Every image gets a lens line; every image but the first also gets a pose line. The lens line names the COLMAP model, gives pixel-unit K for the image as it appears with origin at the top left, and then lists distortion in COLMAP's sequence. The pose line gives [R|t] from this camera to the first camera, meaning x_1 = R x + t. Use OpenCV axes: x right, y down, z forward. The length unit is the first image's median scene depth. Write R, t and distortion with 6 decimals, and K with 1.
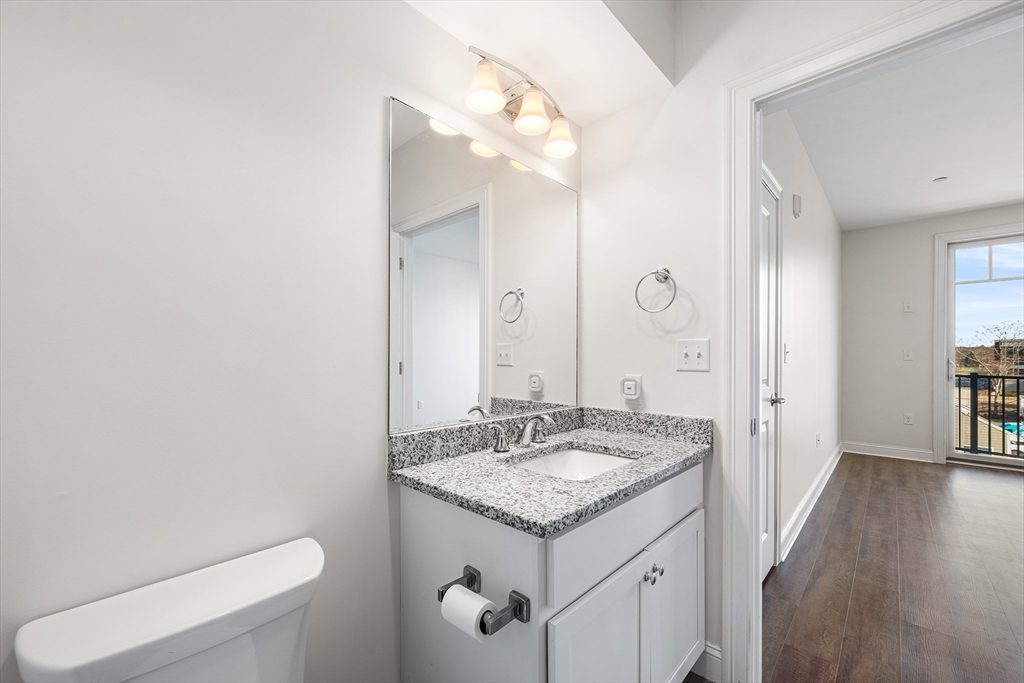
lens RADIAL K [[399.8, 0, 509.8], [0, 399.8, 354.4], [0, 0, 1]] dist [0.010134, -0.000032]
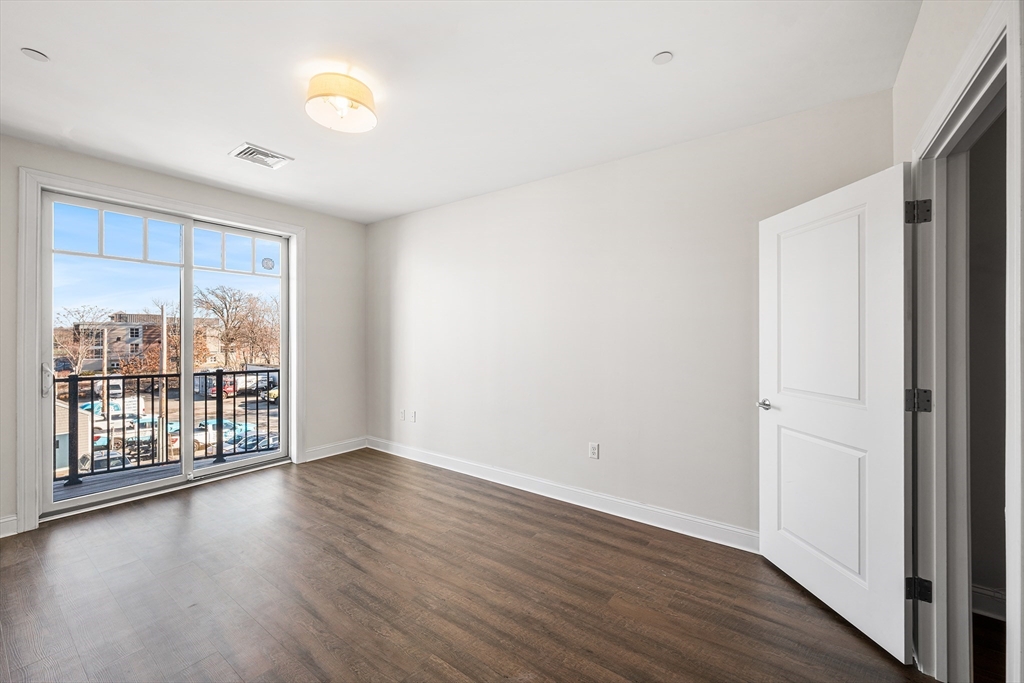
lens RADIAL K [[405.9, 0, 513.3], [0, 405.9, 333.4], [0, 0, 1]] dist [0.014018, 0.000009]
pose [[-0.121444, 0.002179, 0.992596, 0.261560], [0.003258, 0.999993, -0.001796, -0.030064], [-0.992593, 0.003016, -0.121450, 0.260723]]
